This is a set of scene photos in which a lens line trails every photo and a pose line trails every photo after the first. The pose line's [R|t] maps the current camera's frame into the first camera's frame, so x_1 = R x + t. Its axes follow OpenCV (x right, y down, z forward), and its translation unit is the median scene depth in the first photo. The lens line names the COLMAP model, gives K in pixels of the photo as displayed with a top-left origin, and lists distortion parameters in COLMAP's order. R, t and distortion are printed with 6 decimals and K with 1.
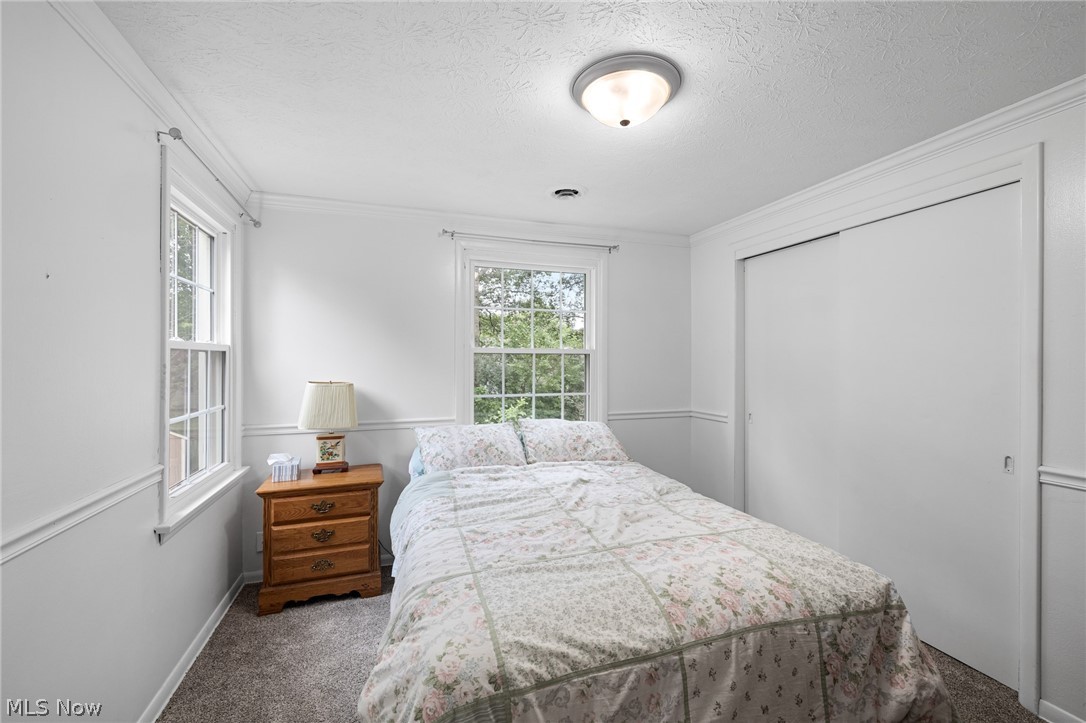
lens RADIAL K [[457.3, 0, 543.3], [0, 457.3, 359.8], [0, 0, 1]] dist [0.000869, -0.000205]
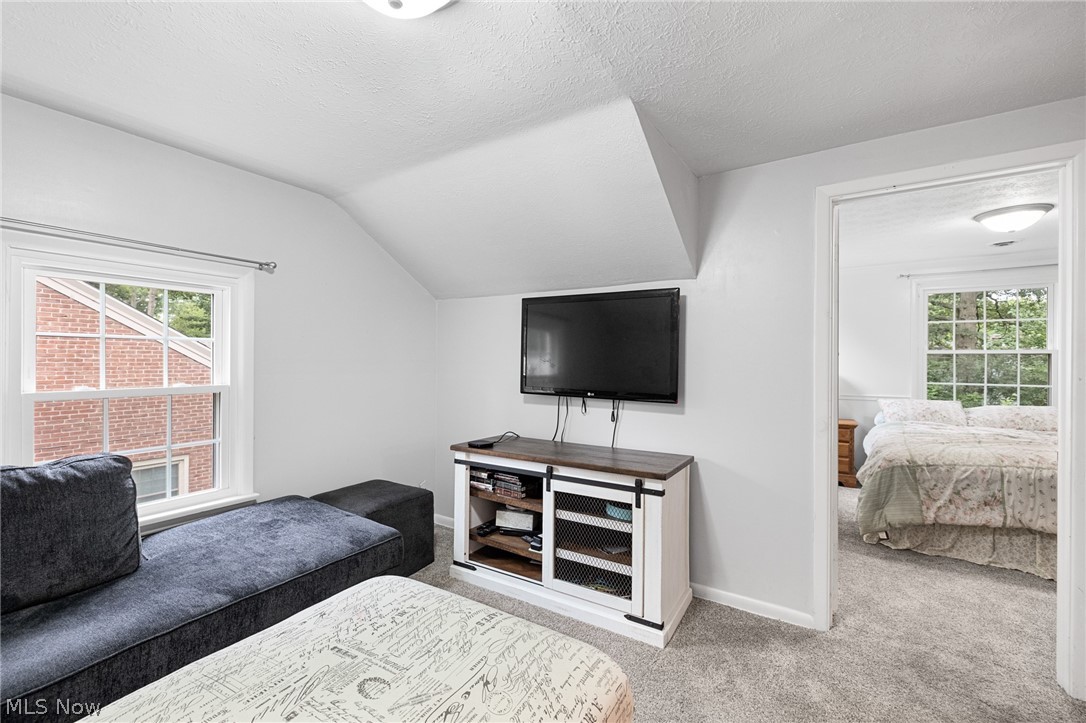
lens RADIAL K [[457.3, 0, 534.0], [0, 457.3, 363.0], [0, 0, 1]] dist [0.000869, -0.000205]
pose [[0.604339, -0.002342, -0.796724, 0.310688], [0.000440, 0.999997, -0.002606, 0.020202], [0.796727, 0.001224, 0.604338, -1.084144]]
